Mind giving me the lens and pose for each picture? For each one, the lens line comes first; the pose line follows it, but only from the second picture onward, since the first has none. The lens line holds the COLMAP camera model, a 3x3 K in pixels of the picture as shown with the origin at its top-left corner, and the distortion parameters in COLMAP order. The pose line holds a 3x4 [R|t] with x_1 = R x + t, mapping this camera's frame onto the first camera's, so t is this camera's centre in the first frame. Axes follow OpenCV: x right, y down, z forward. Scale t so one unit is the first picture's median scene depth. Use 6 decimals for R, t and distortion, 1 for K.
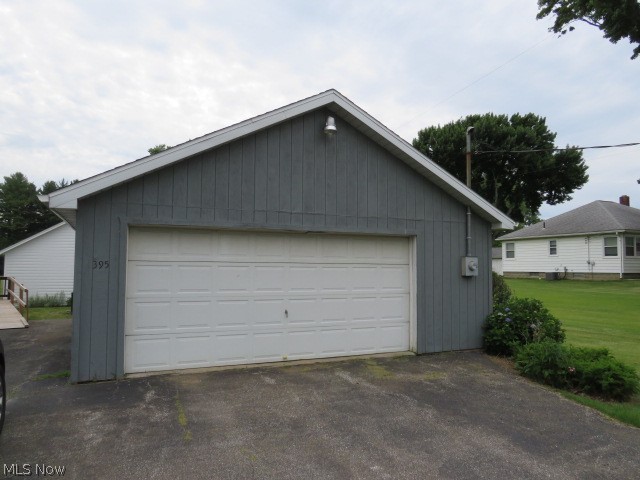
lens RADIAL K [[444.5, 0, 320.0], [0, 444.5, 240.0], [0, 0, 1]] dist [-0.007138, -0.005559]
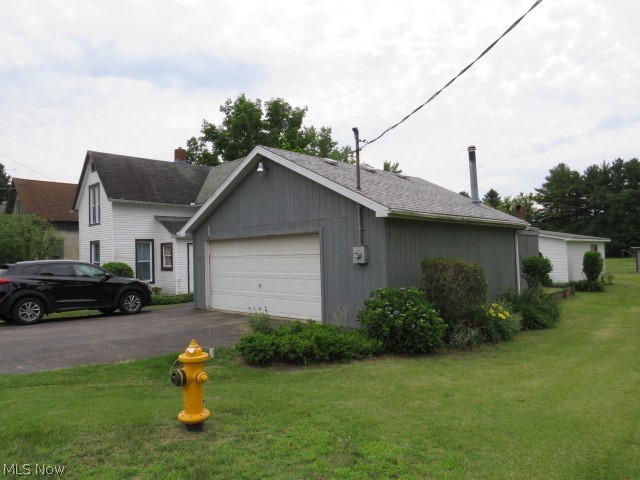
lens RADIAL K [[471.8, 0, 320.0], [0, 471.8, 240.0], [0, 0, 1]] dist [0.004656, 0.001410]
pose [[0.353118, -0.045717, -0.934461, 1.389640], [0.080392, 0.996594, -0.018378, 0.036072], [0.932119, -0.068633, 0.355590, 0.489879]]
